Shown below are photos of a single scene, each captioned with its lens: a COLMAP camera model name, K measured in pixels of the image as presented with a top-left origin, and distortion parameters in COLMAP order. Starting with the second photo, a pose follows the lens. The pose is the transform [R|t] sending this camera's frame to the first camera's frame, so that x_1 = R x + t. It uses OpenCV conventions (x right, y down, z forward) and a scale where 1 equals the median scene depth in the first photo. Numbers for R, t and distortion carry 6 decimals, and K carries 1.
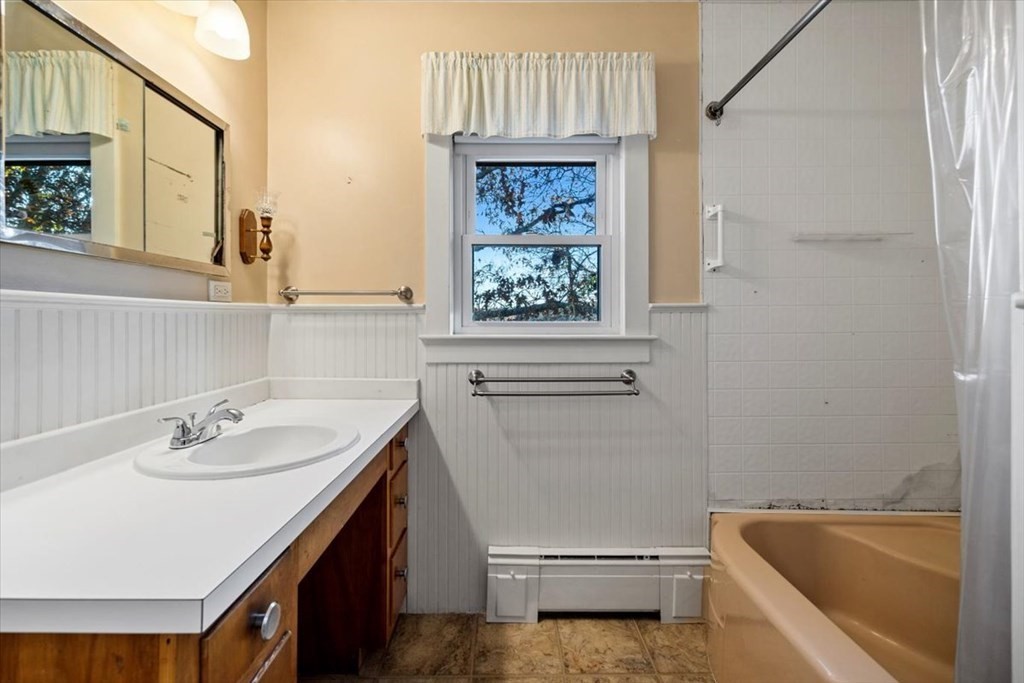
lens RADIAL K [[424.7, 0, 508.1], [0, 424.7, 321.0], [0, 0, 1]] dist [-0.001187, -0.000177]
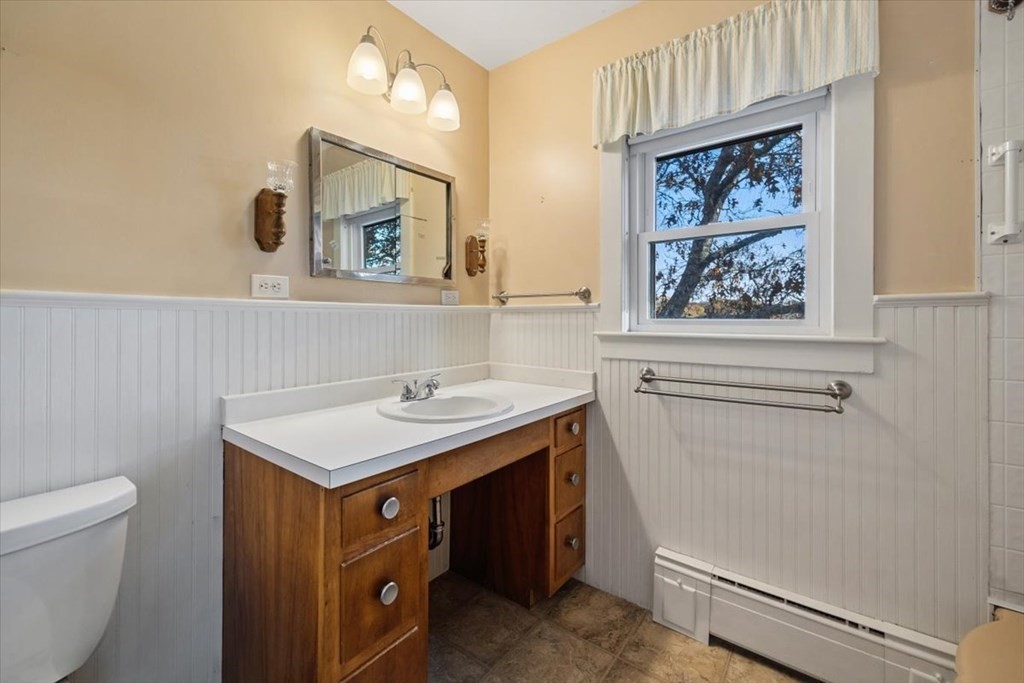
lens RADIAL K [[424.7, 0, 508.1], [0, 424.7, 321.0], [0, 0, 1]] dist [-0.001187, -0.000177]
pose [[0.789070, 0.002741, -0.614297, 0.289525], [0.001356, 0.999980, 0.006203, -0.001166], [0.614302, -0.005727, 0.789050, 0.007857]]
